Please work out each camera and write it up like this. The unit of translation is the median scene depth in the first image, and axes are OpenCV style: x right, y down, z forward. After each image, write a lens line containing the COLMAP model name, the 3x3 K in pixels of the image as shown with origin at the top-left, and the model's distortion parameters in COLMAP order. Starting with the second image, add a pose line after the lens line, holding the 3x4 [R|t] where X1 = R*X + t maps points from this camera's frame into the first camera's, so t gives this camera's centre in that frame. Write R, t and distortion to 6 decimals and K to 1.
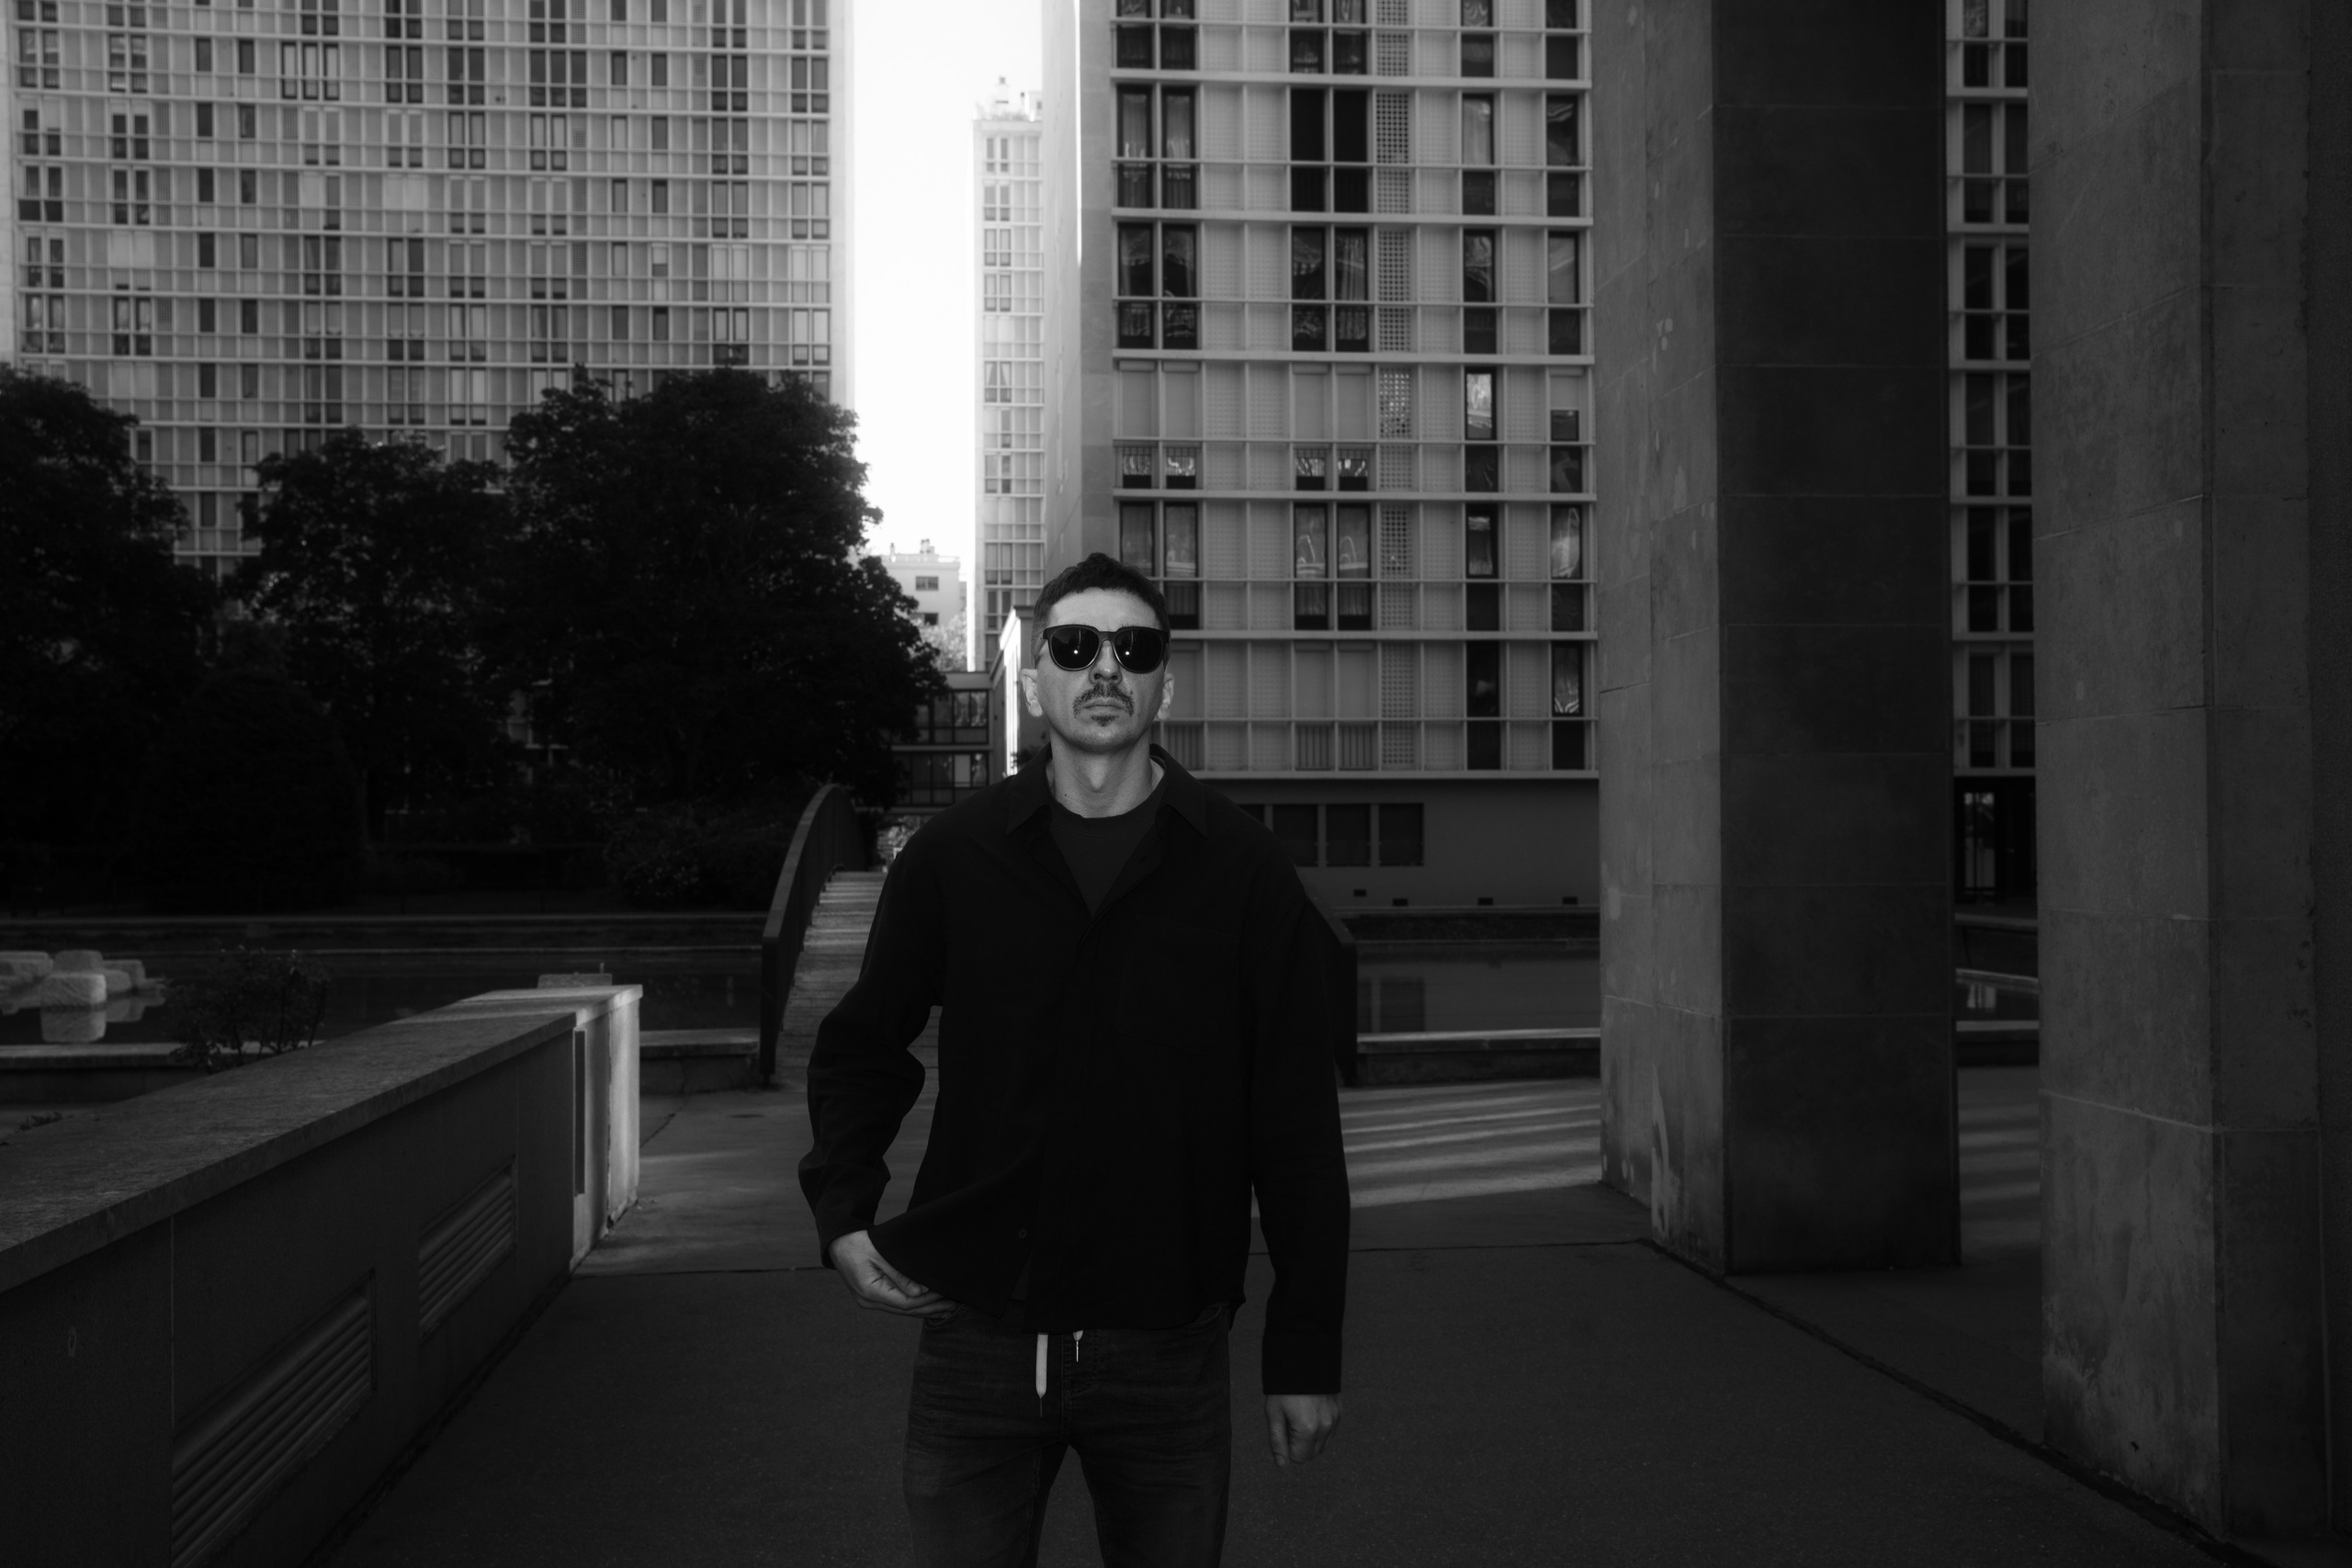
lens RADIAL K [[2582.3, 0, 1192.1], [0, 2582.3, 789.0], [0, 0, 1]] dist [0.013356, 0.000000]
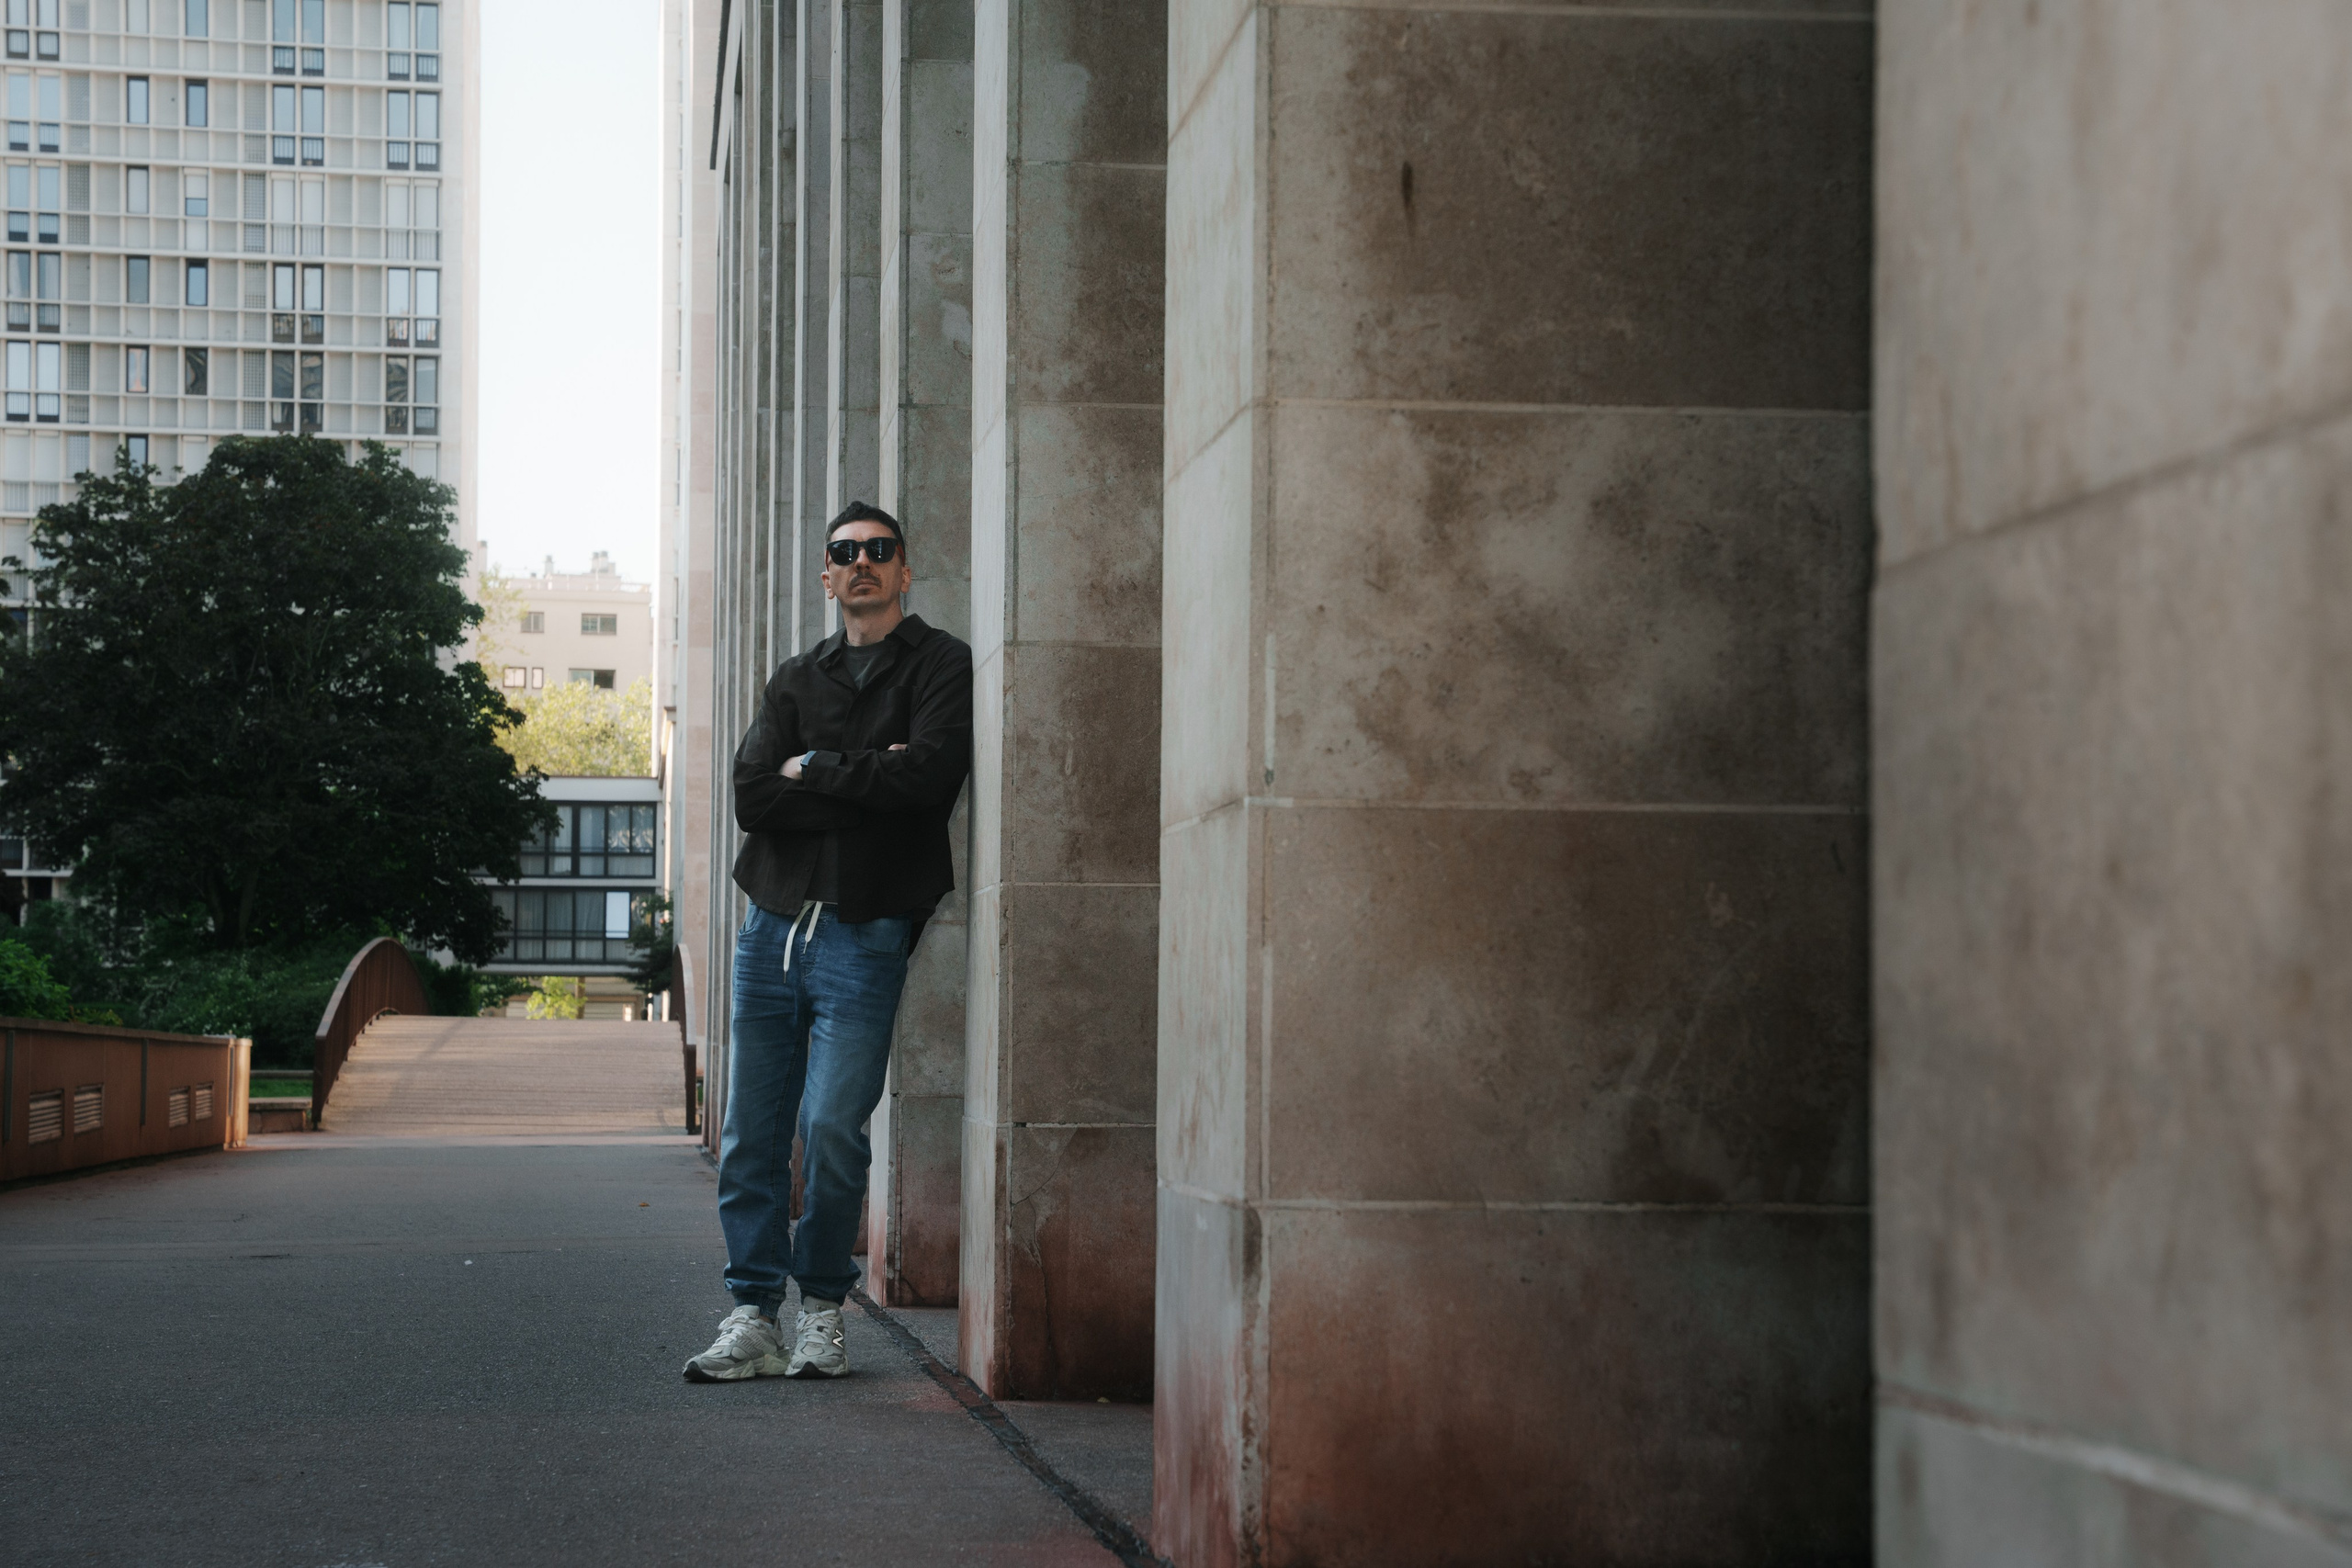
lens RADIAL K [[4549.3, 0, 1173.9], [0, 4549.3, 778.4], [0, 0, 1]] dist [0.391747, 0.000000]
pose [[0.999784, 0.015595, 0.013758, 0.049199], [-0.015083, 0.999218, -0.036538, -0.000719], [-0.014317, 0.036322, 0.999238, -0.285192]]
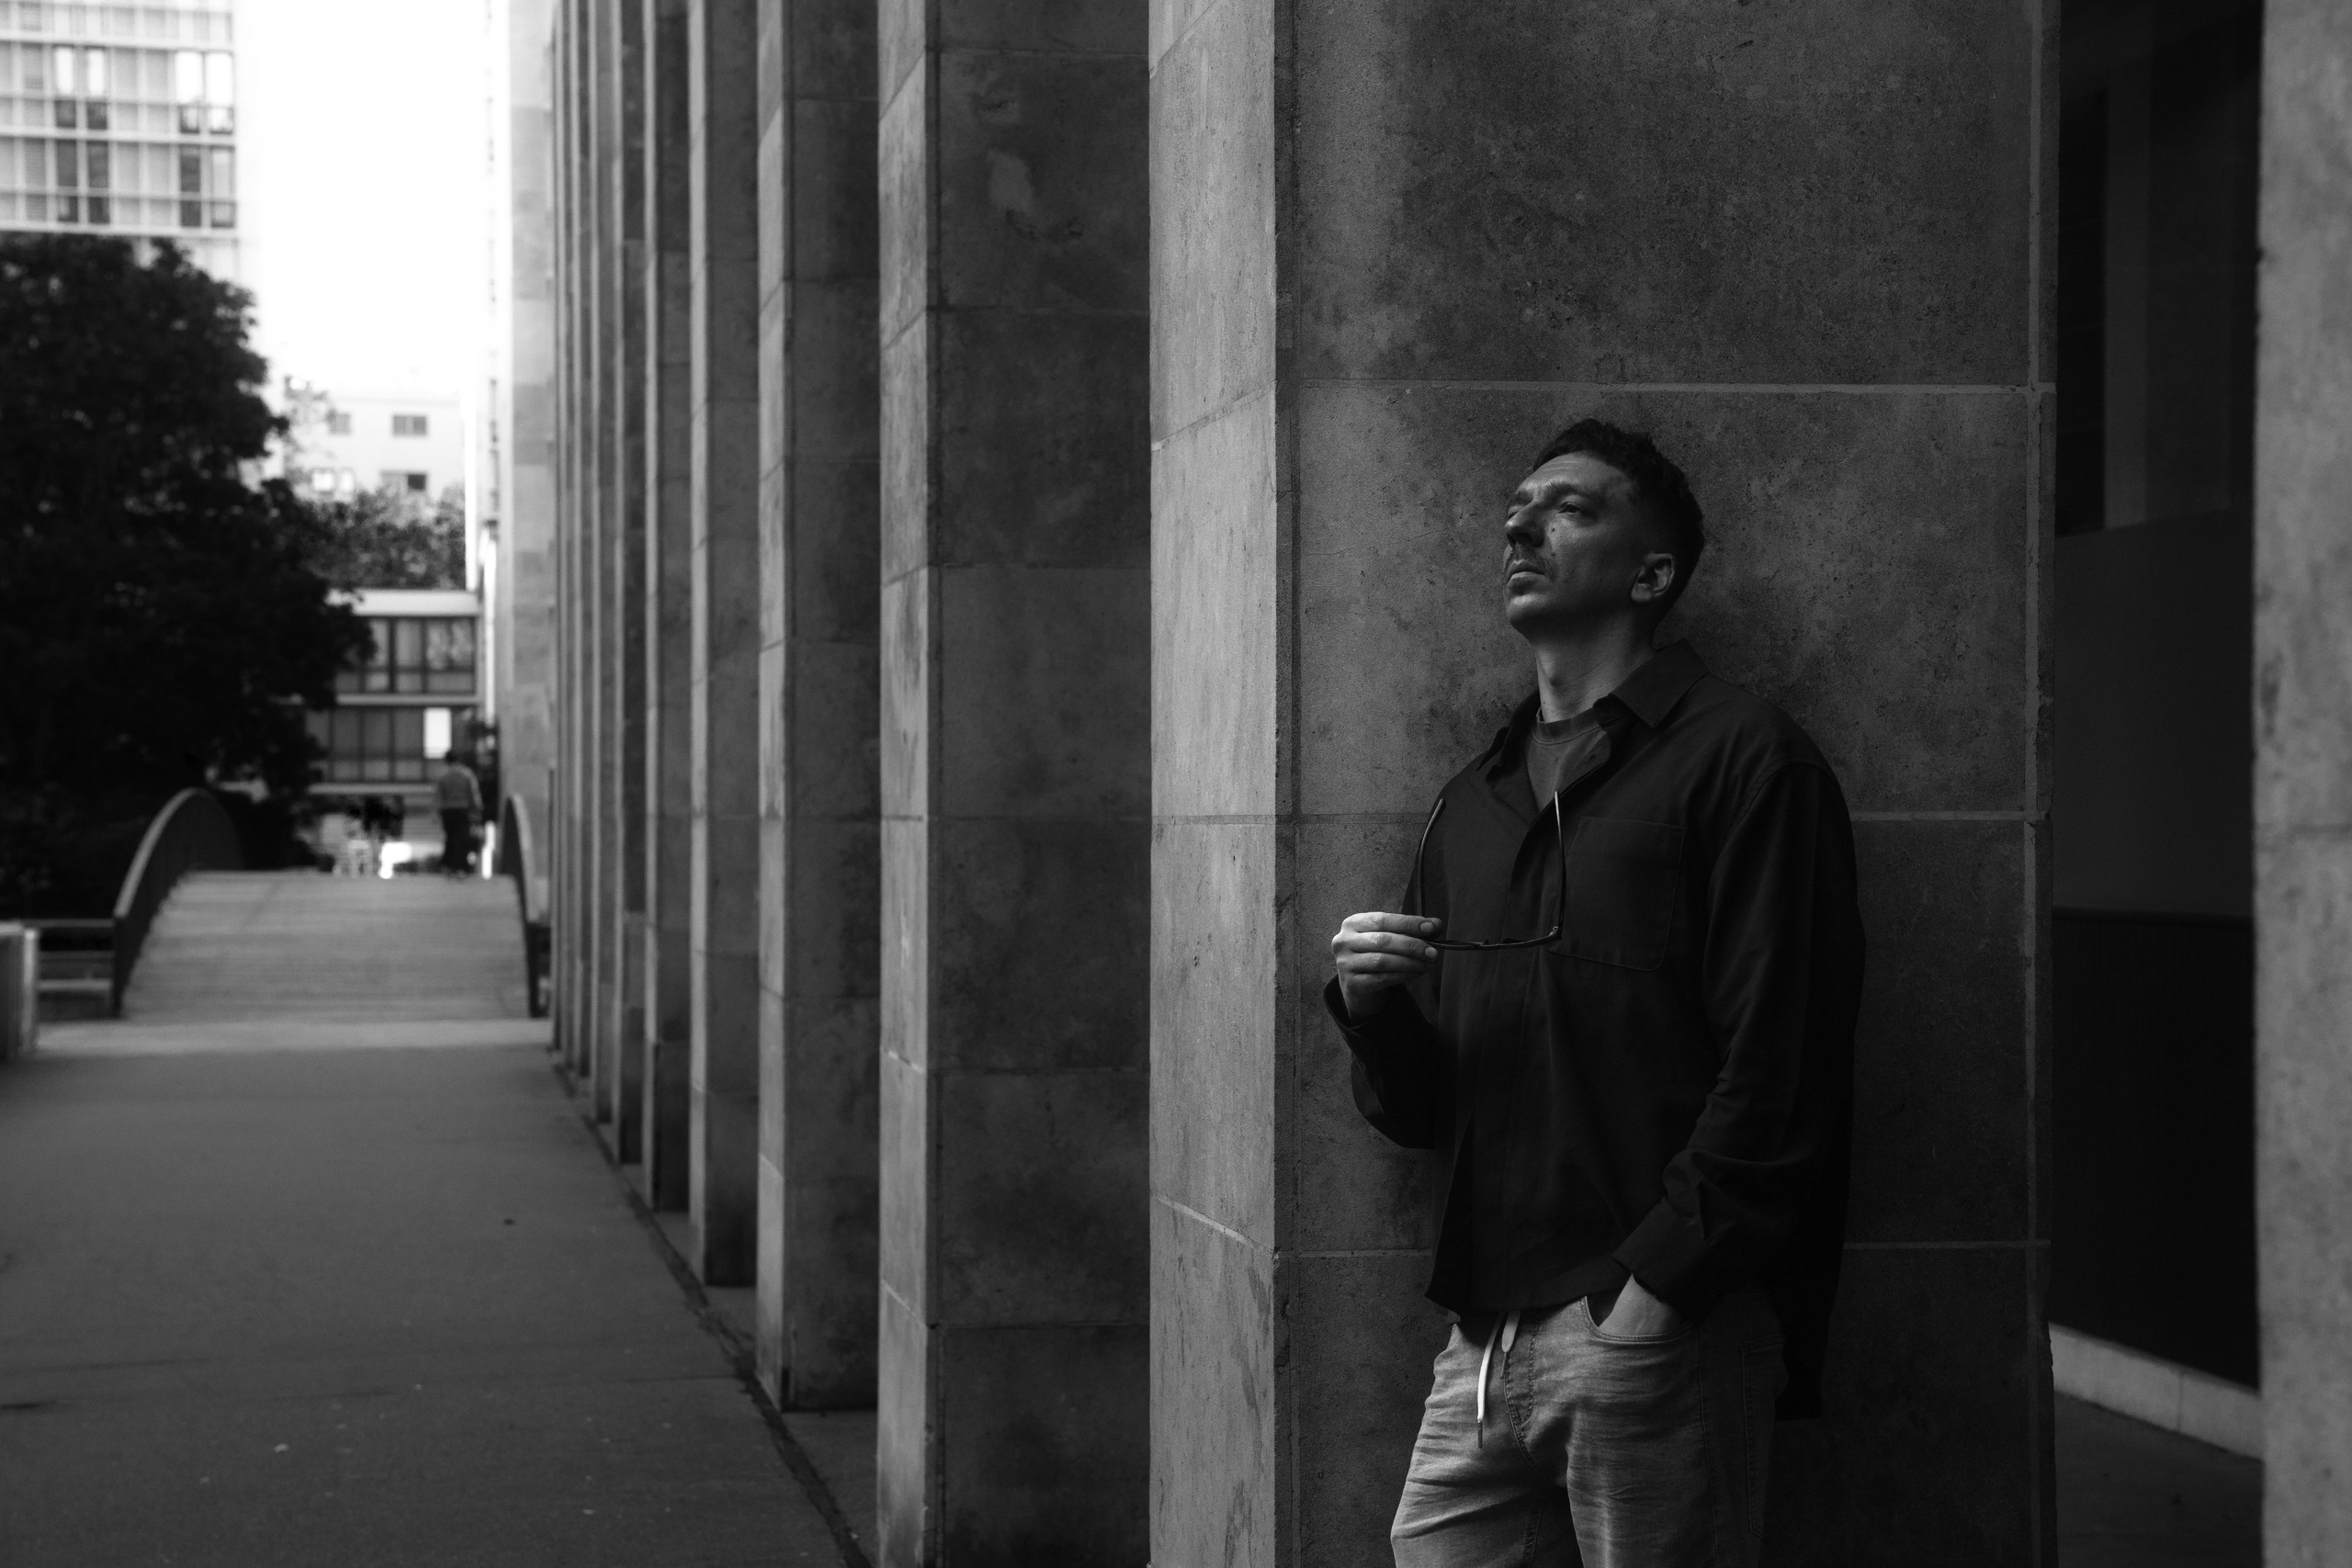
lens RADIAL K [[4549.3, 0, 1175.9], [0, 4549.3, 797.6], [0, 0, 1]] dist [0.391747, 0.000000]
pose [[0.998529, 0.006380, 0.053849, 0.043890], [-0.007066, 0.999896, 0.012561, -0.006757], [-0.053763, -0.012923, 0.998470, -0.249308]]
